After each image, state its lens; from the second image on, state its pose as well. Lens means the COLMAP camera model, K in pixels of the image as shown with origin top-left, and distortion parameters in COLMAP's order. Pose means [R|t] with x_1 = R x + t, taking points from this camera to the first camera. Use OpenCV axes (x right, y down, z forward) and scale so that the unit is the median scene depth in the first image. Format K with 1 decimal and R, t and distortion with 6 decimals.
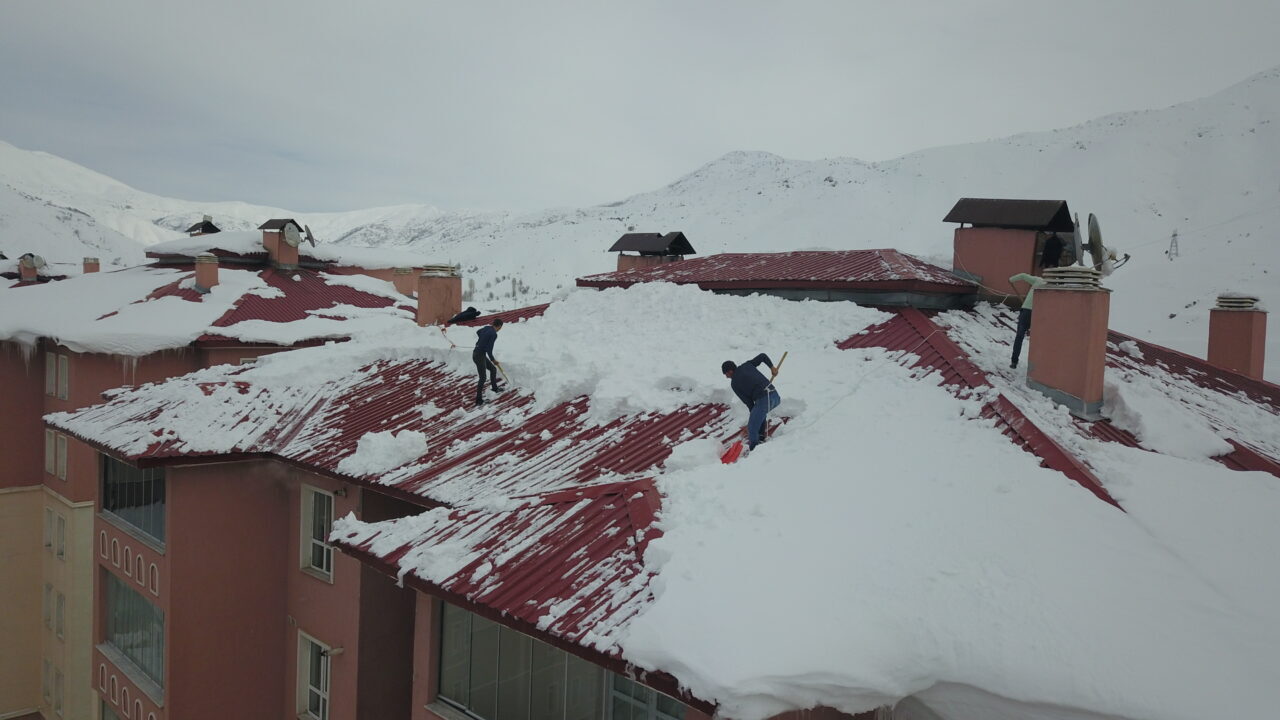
lens RADIAL K [[976.8, 0, 632.9], [0, 976.8, 363.2], [0, 0, 1]] dist [0.010848, -0.003021]
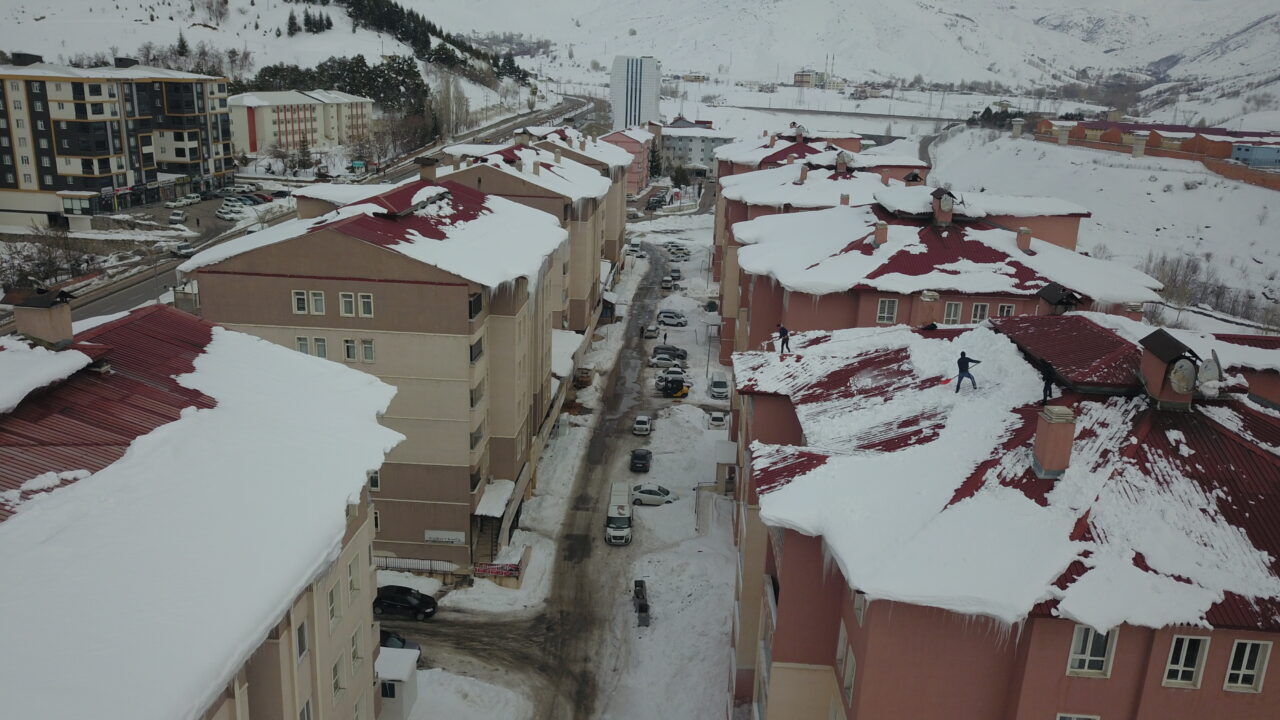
lens RADIAL K [[976.8, 0, 632.9], [0, 976.8, 363.2], [0, 0, 1]] dist [0.010848, -0.003021]
pose [[0.681071, 0.191332, -0.706777, 0.446492], [-0.051798, 0.975428, 0.214144, -0.205316], [0.730383, -0.109238, 0.674247, -0.378662]]
